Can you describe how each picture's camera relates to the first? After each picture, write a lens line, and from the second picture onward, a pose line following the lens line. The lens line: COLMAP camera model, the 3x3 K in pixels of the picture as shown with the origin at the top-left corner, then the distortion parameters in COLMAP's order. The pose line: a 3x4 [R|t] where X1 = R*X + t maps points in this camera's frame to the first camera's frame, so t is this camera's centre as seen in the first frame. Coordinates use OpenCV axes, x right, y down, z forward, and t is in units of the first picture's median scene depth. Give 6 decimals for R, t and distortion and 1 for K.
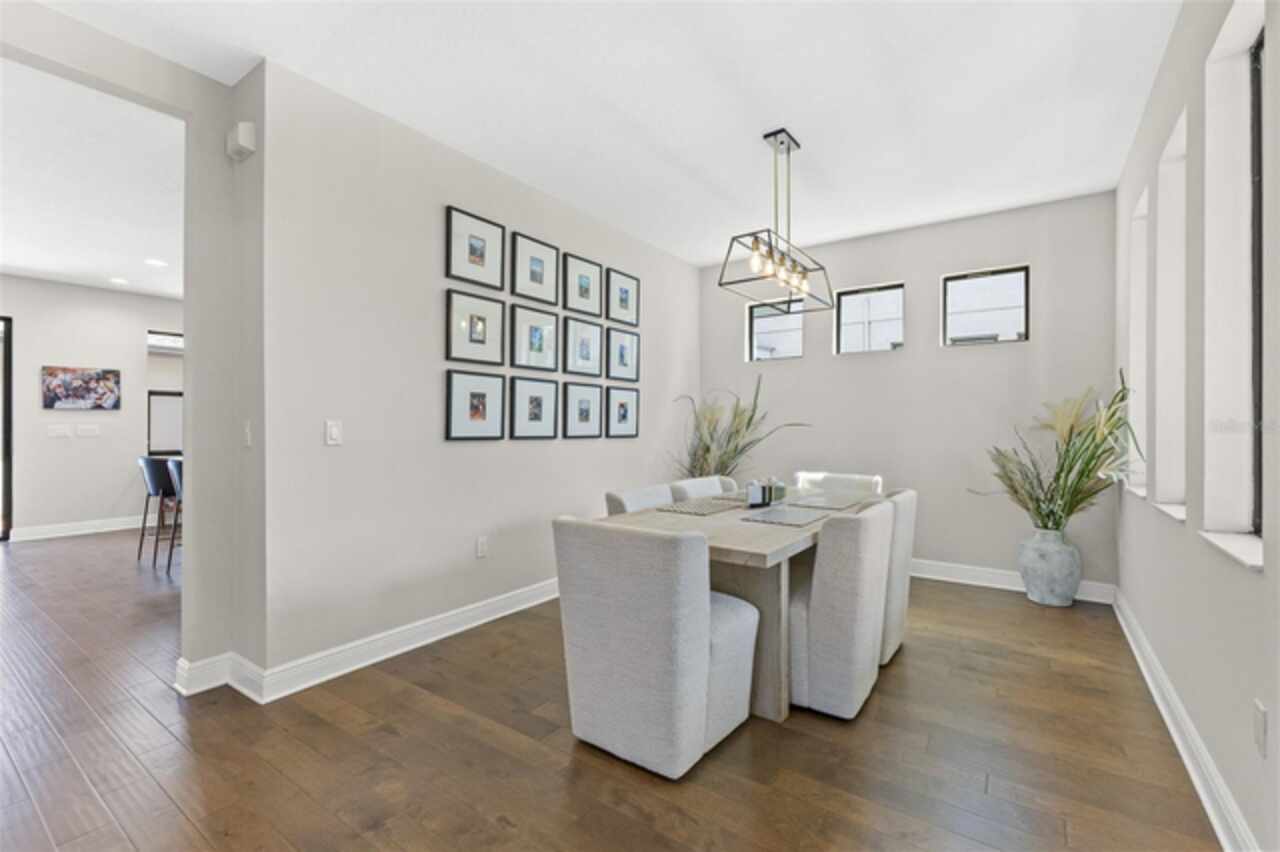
lens RADIAL K [[552.7, 0, 656.2], [0, 552.7, 416.4], [0, 0, 1]] dist [0.001231, -0.001405]
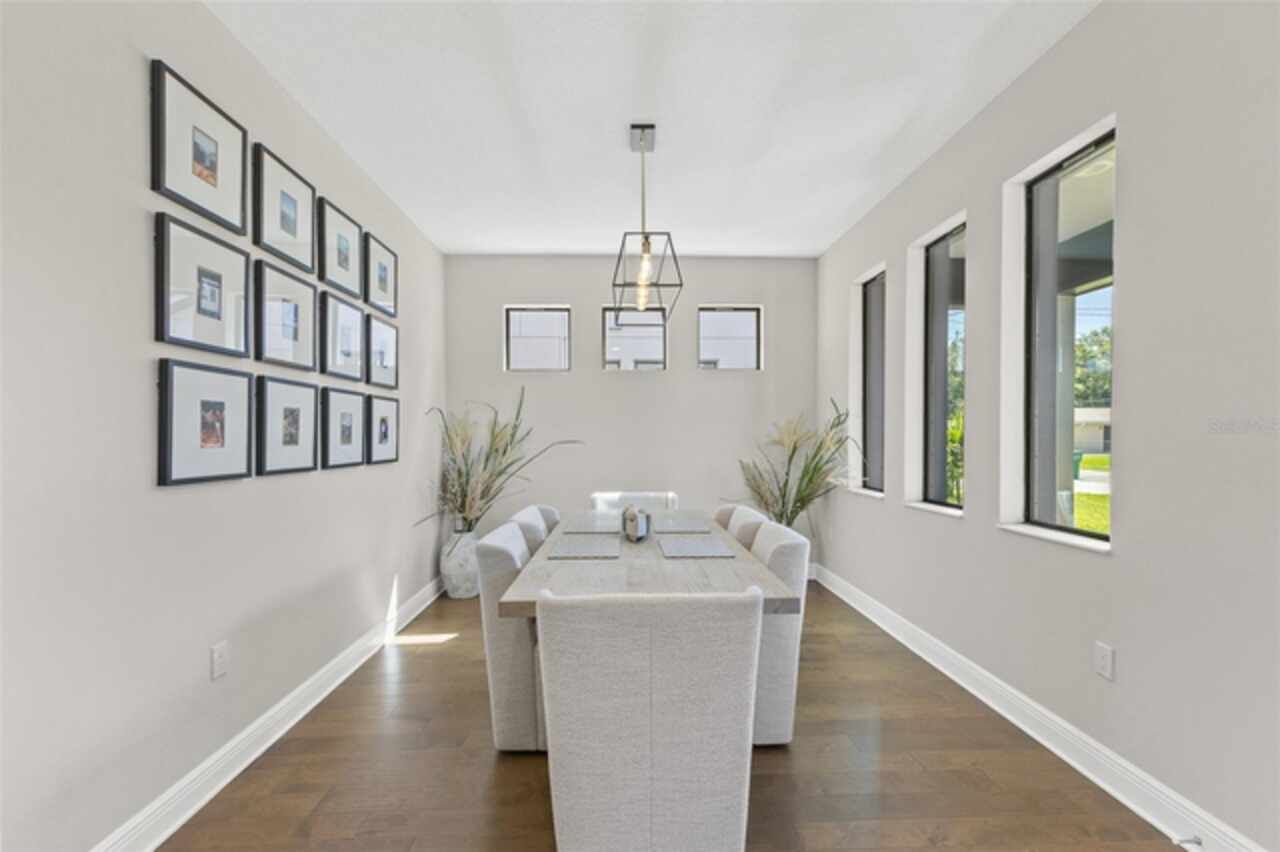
lens RADIAL K [[552.7, 0, 645.0], [0, 552.7, 434.6], [0, 0, 1]] dist [0.001231, -0.001405]
pose [[0.791959, -0.004932, 0.610554, -0.286503], [-0.005265, 0.999875, 0.014907, -0.016418], [-0.610551, -0.015020, 0.791835, 0.227317]]
